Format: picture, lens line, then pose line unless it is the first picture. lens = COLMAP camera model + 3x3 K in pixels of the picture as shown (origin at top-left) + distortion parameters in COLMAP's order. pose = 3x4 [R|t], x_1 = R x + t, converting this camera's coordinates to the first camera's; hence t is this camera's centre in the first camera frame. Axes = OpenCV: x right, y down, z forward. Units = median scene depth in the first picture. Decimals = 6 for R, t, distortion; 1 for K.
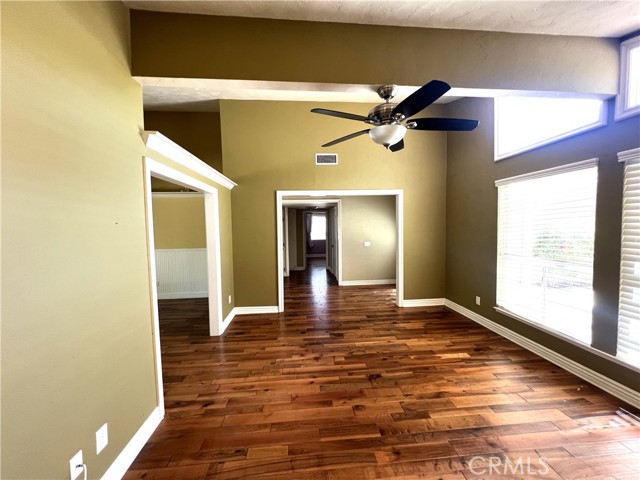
lens RADIAL K [[257.4, 0, 320.0], [0, 257.4, 240.0], [0, 0, 1]] dist [-0.000570, -0.000045]
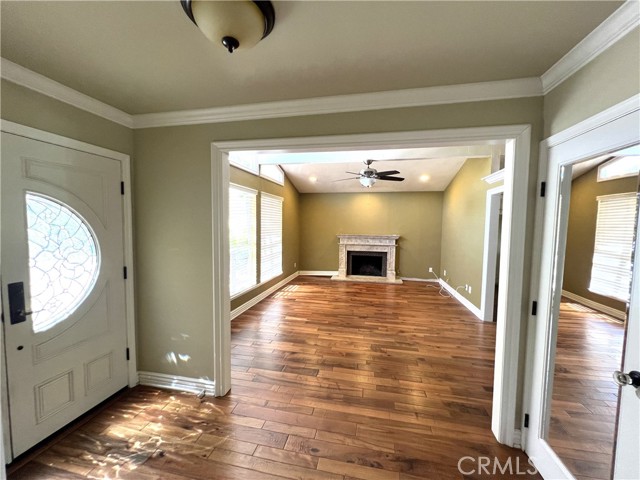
lens RADIAL K [[257.4, 0, 320.0], [0, 257.4, 240.0], [0, 0, 1]] dist [-0.000570, -0.000045]
pose [[-0.956910, -0.016332, 0.289925, 0.011564], [0.015778, 0.994018, 0.108069, -0.121803], [-0.289956, 0.107986, -0.950928, 2.427987]]
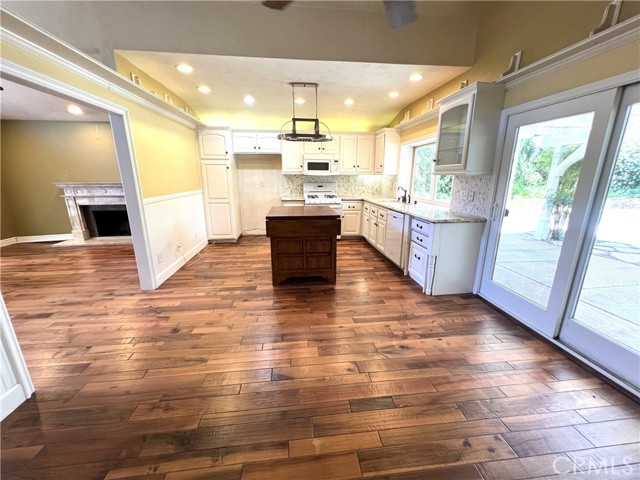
lens RADIAL K [[257.4, 0, 320.0], [0, 257.4, 240.0], [0, 0, 1]] dist [-0.000570, -0.000045]
pose [[-0.999603, 0.022195, -0.017344, -1.259487], [0.016021, 0.954432, 0.297999, -0.024690], [0.023168, 0.297603, -0.954409, 1.833311]]
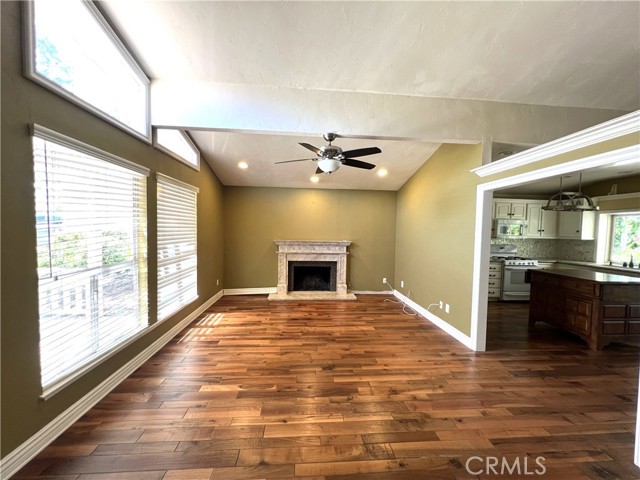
lens RADIAL K [[257.4, 0, 320.0], [0, 257.4, 240.0], [0, 0, 1]] dist [-0.000570, -0.000045]
pose [[-0.999909, -0.005774, 0.012230, 0.224900], [-0.004600, 0.995571, 0.093903, -0.088743], [-0.012718, 0.093838, -0.995506, 1.908100]]
